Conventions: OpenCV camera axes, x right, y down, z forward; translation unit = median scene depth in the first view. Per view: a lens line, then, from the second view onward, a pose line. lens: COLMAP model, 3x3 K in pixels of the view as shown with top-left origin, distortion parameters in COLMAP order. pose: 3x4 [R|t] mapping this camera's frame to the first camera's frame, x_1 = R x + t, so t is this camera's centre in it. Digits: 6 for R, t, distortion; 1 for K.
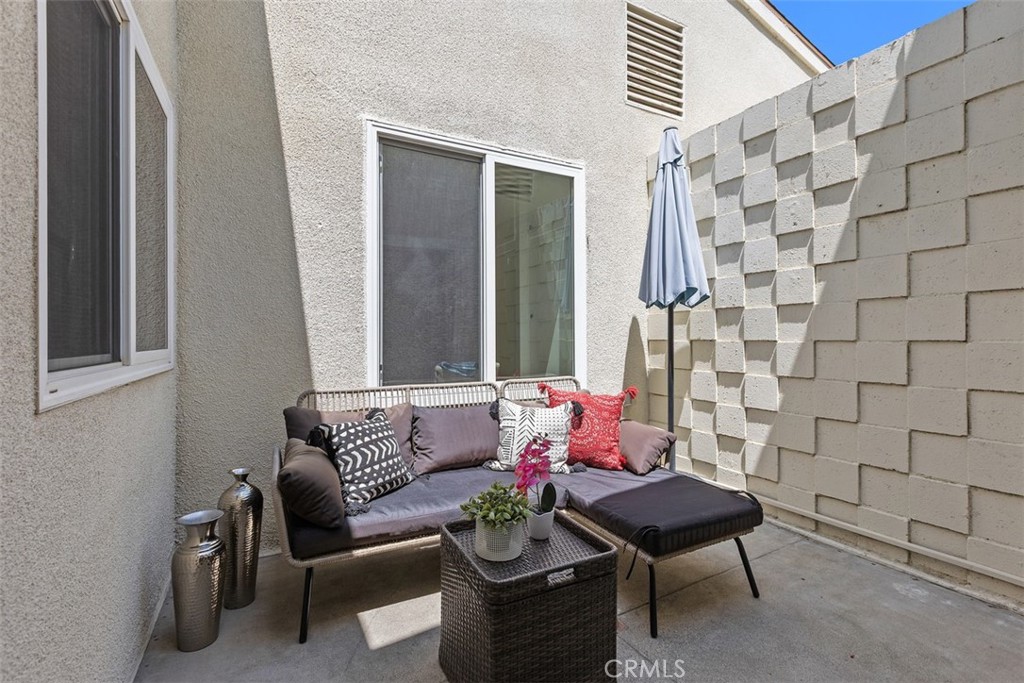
lens RADIAL K [[464.3, 0, 508.9], [0, 464.3, 336.4], [0, 0, 1]] dist [0.002654, 0.000162]
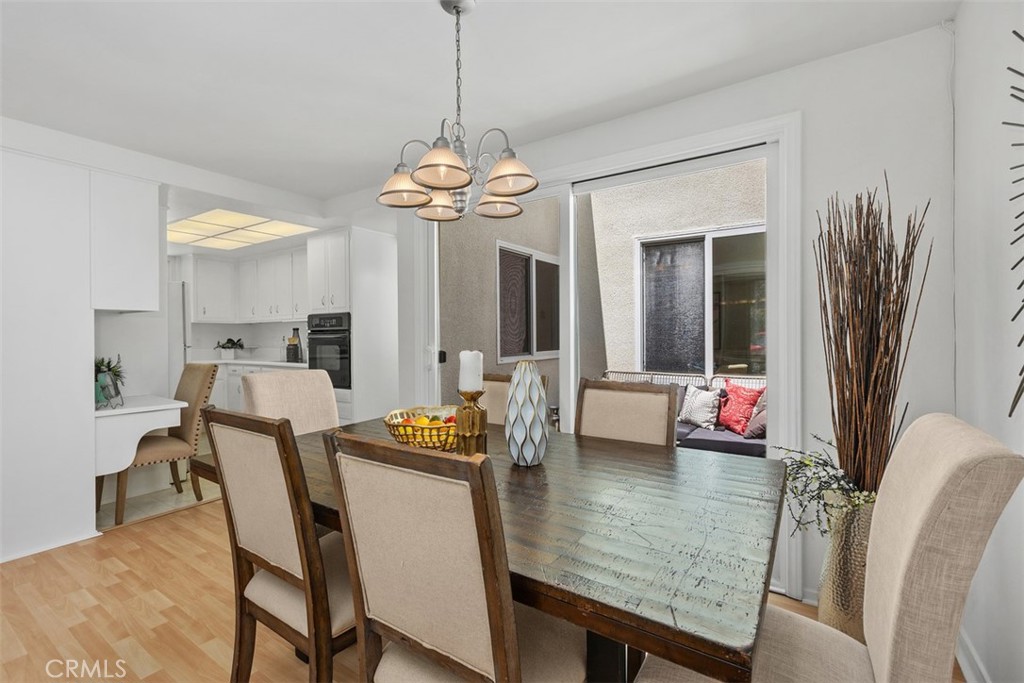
lens RADIAL K [[455.3, 0, 508.5], [0, 455.3, 337.7], [0, 0, 1]] dist [-0.000422, -0.000388]
pose [[0.471544, 0.010693, -0.881778, 1.071750], [0.008431, 0.999826, 0.016633, -0.067781], [0.881802, -0.015278, 0.471372, -0.377310]]
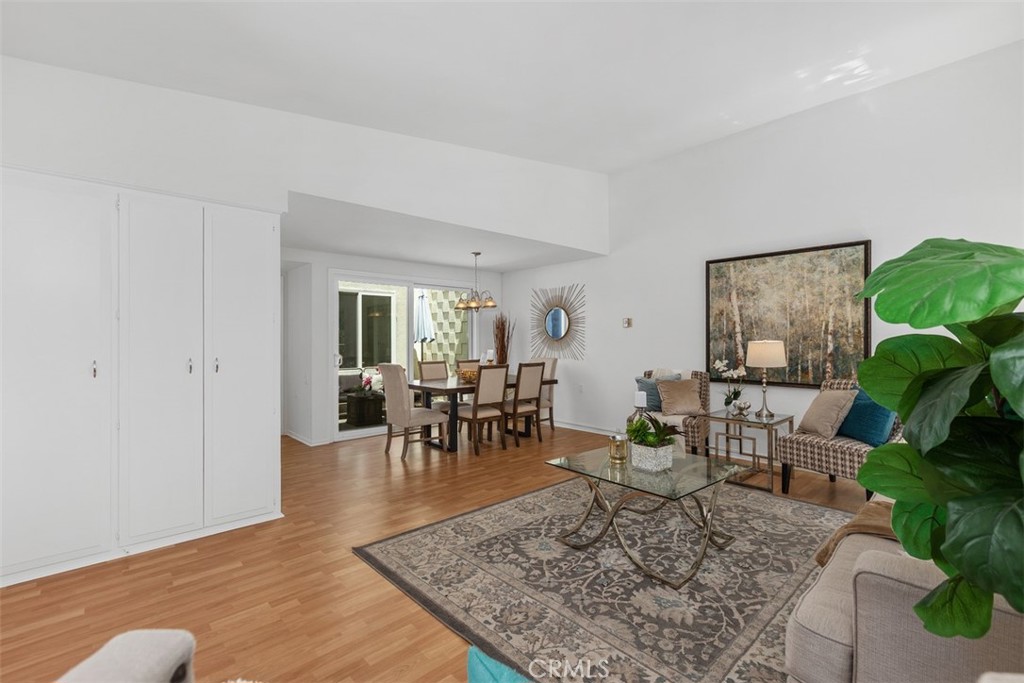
lens RADIAL K [[455.3, 0, 508.5], [0, 455.3, 337.7], [0, 0, 1]] dist [-0.000422, -0.000388]
pose [[0.967860, 0.001734, 0.251484, 0.155330], [-0.000843, 0.999993, -0.003650, -0.093374], [-0.251489, 0.003321, 0.967855, -2.183583]]
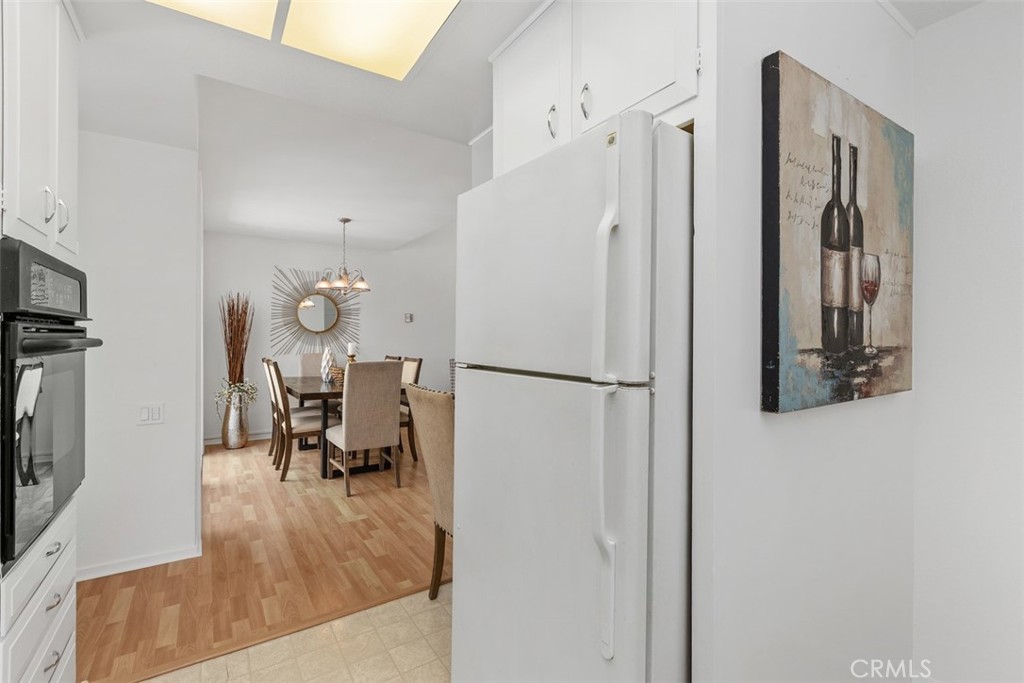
lens RADIAL K [[455.3, 0, 508.5], [0, 455.3, 337.7], [0, 0, 1]] dist [-0.000422, -0.000388]
pose [[-0.095324, 0.007917, 0.995415, -1.122397], [-0.003479, 0.999960, -0.008286, -0.052706], [-0.995440, -0.004253, -0.095293, -0.584887]]
